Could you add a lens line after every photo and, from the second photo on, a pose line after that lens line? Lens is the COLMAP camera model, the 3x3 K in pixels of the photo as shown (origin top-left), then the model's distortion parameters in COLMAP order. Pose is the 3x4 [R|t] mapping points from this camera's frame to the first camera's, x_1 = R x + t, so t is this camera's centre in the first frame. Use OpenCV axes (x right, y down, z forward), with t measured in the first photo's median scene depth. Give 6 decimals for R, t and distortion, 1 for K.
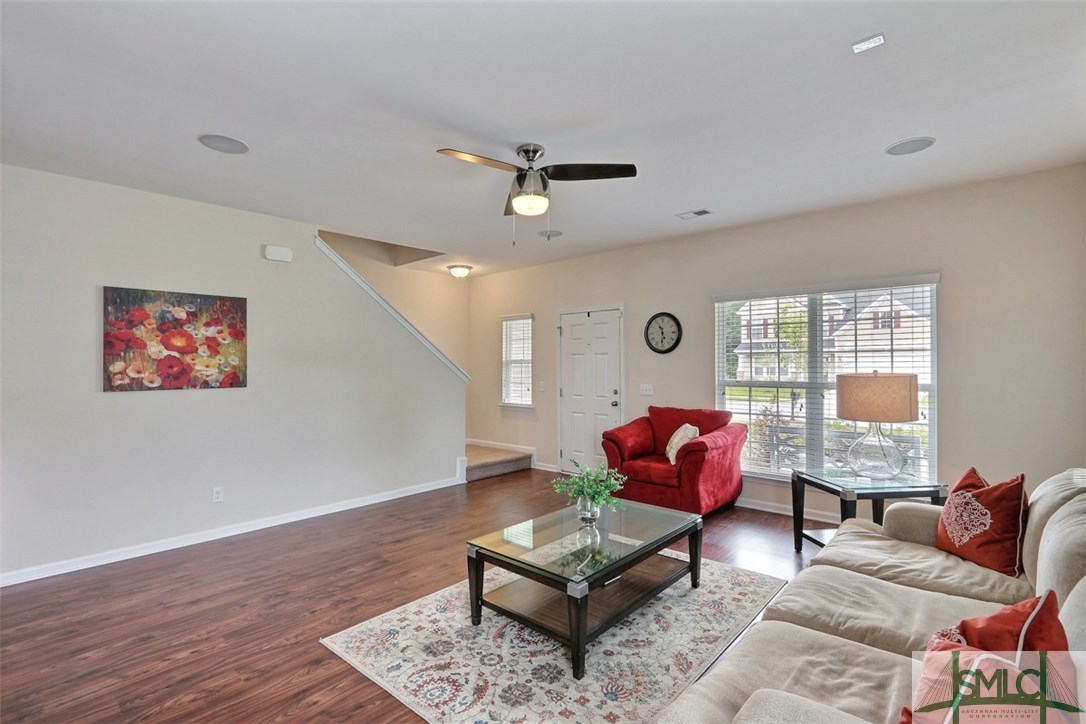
lens RADIAL K [[501.0, 0, 522.5], [0, 501.0, 362.1], [0, 0, 1]] dist [-0.018574, -0.000183]
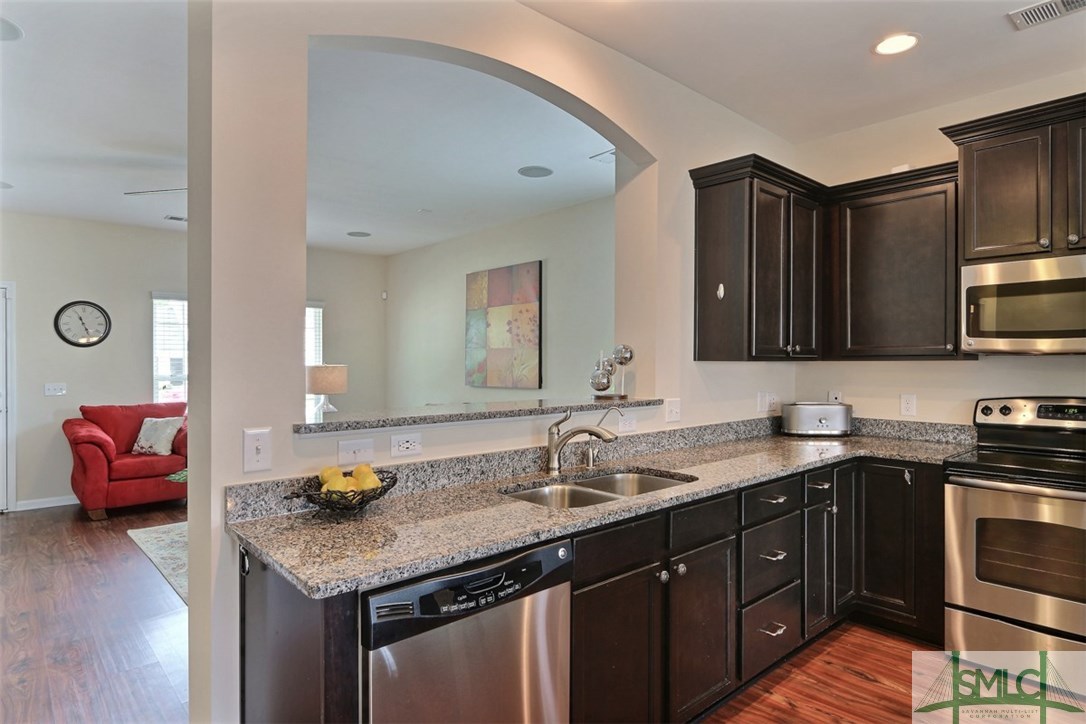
lens RADIAL K [[631.2, 0, 543.0], [0, 631.2, 362.0], [0, 0, 1]] dist [-0.003800, -0.000362]
pose [[0.077511, 0.004767, 0.996980, -1.436473], [-0.002262, 0.999987, -0.004606, 0.024209], [-0.996989, -0.001898, 0.077521, 0.175112]]
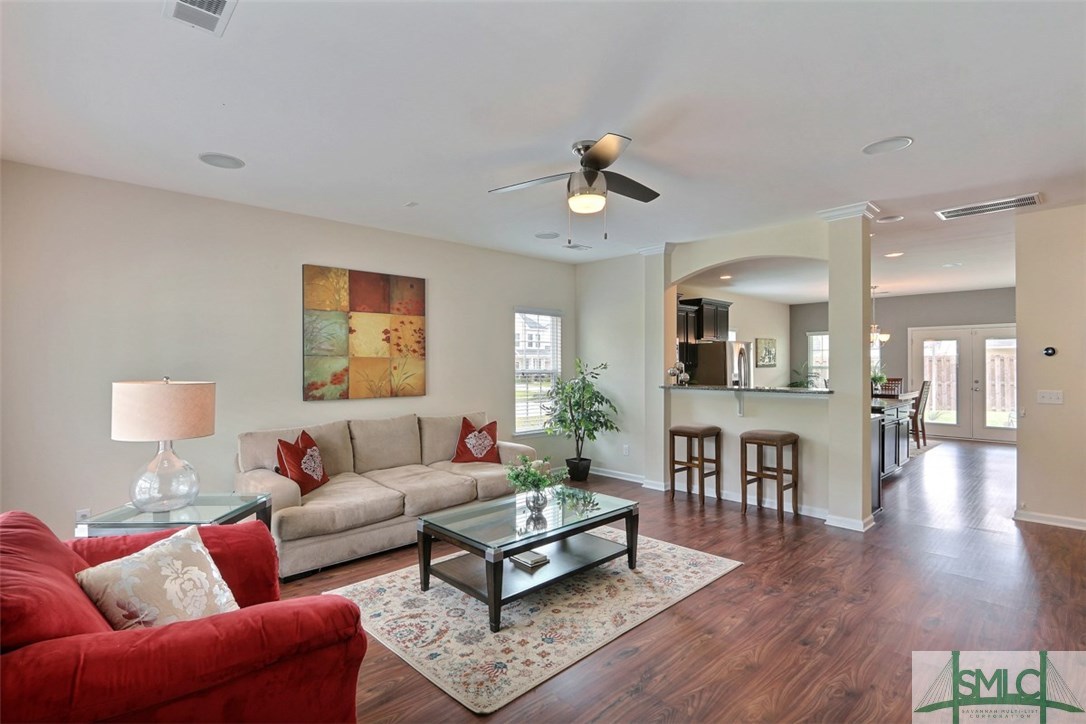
lens RADIAL K [[523.3, 0, 549.4], [0, 523.3, 358.3], [0, 0, 1]] dist [-0.017544, -0.000160]
pose [[-0.999581, 0.013873, 0.025388, 0.071927], [0.013394, 0.999731, -0.018949, 0.011111], [-0.025644, -0.018601, -0.999498, 2.145909]]
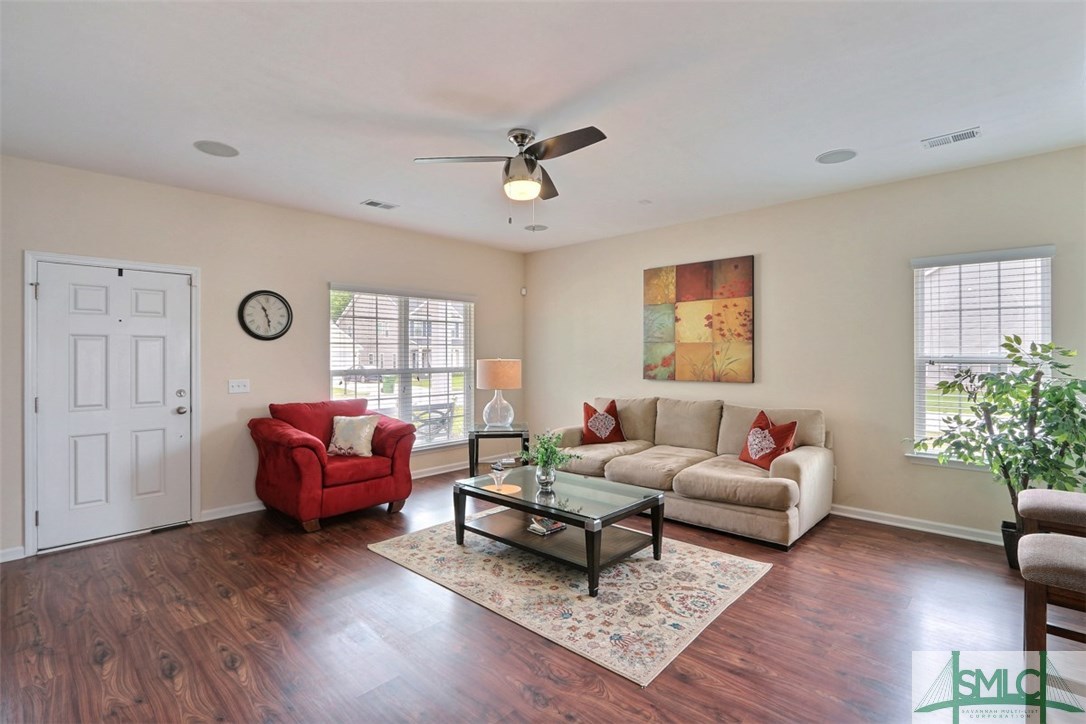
lens RADIAL K [[523.3, 0, 549.4], [0, 523.3, 358.3], [0, 0, 1]] dist [-0.017544, -0.000160]
pose [[-0.021664, 0.000810, 0.999765, -1.088367], [-0.001471, 0.999999, -0.000842, 0.023433], [-0.999764, -0.001489, -0.021663, 1.020948]]
